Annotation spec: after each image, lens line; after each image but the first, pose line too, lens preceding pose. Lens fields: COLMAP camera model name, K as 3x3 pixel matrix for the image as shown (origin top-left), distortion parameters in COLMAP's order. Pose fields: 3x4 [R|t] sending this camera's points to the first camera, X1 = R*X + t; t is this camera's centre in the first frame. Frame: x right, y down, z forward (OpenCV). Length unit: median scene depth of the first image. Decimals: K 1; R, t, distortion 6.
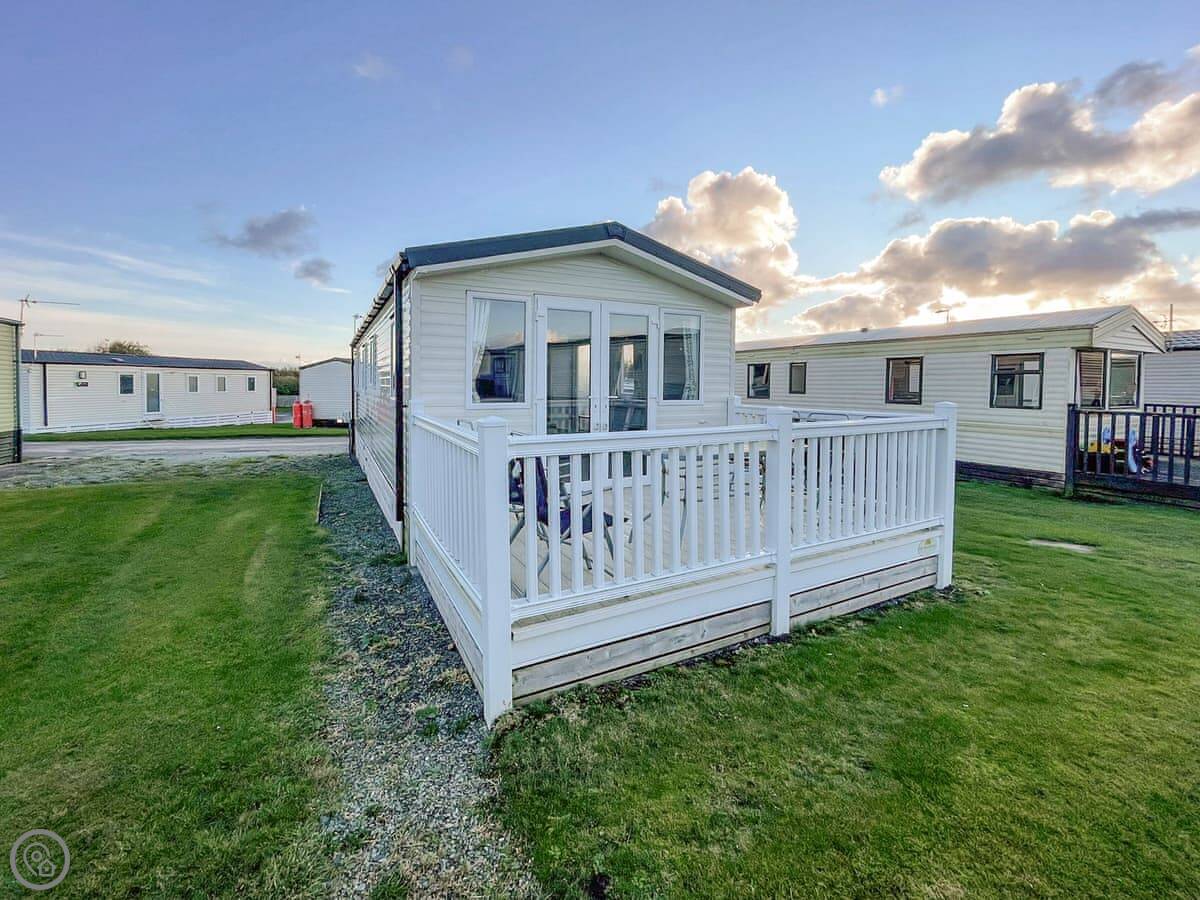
lens RADIAL K [[522.2, 0, 581.8], [0, 522.2, 378.1], [0, 0, 1]] dist [-0.008587, 0.000172]
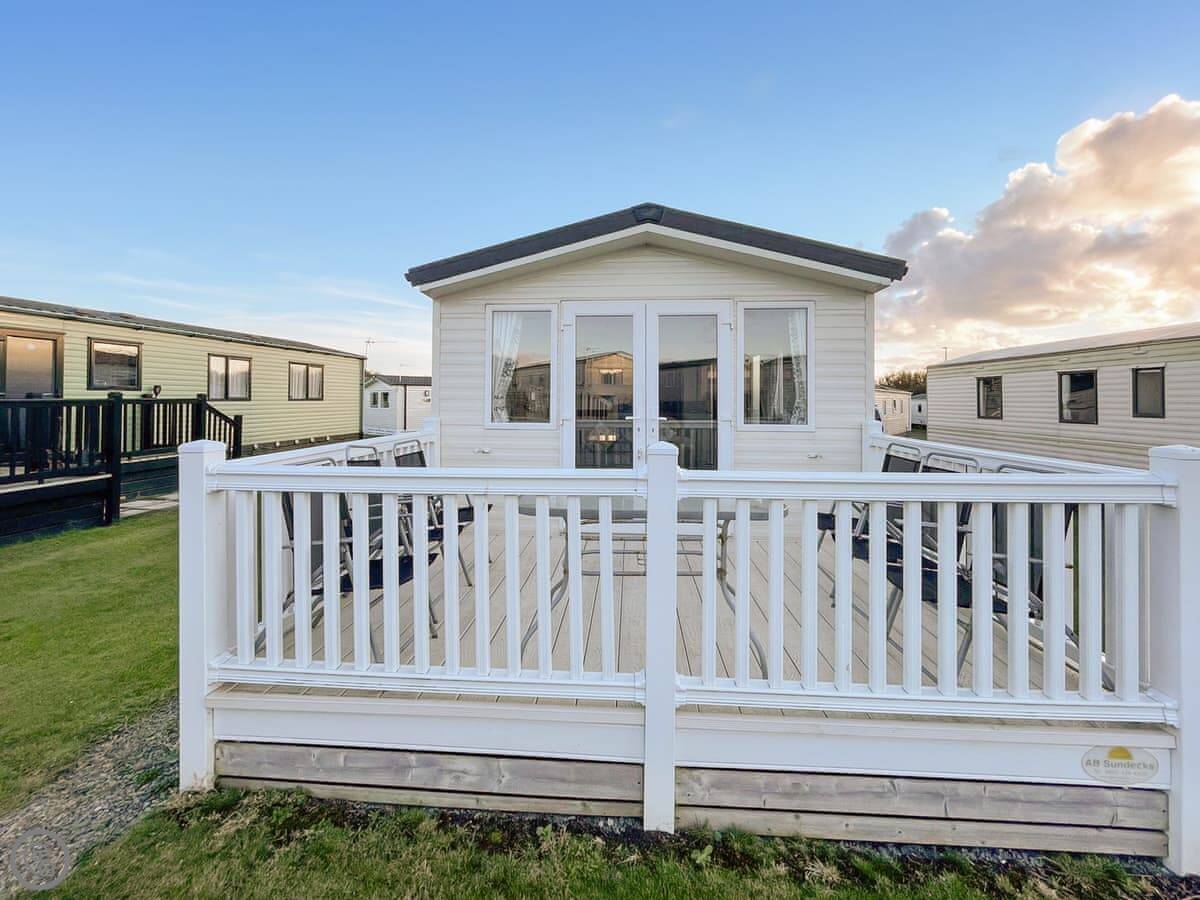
lens RADIAL K [[509.0, 0, 600.3], [0, 509.0, 375.6], [0, 0, 1]] dist [-0.002499, -0.000343]
pose [[0.849420, -0.023150, -0.527209, 0.414655], [0.003816, 0.999281, -0.037730, -0.000499], [0.527704, 0.030037, 0.848897, 0.297325]]
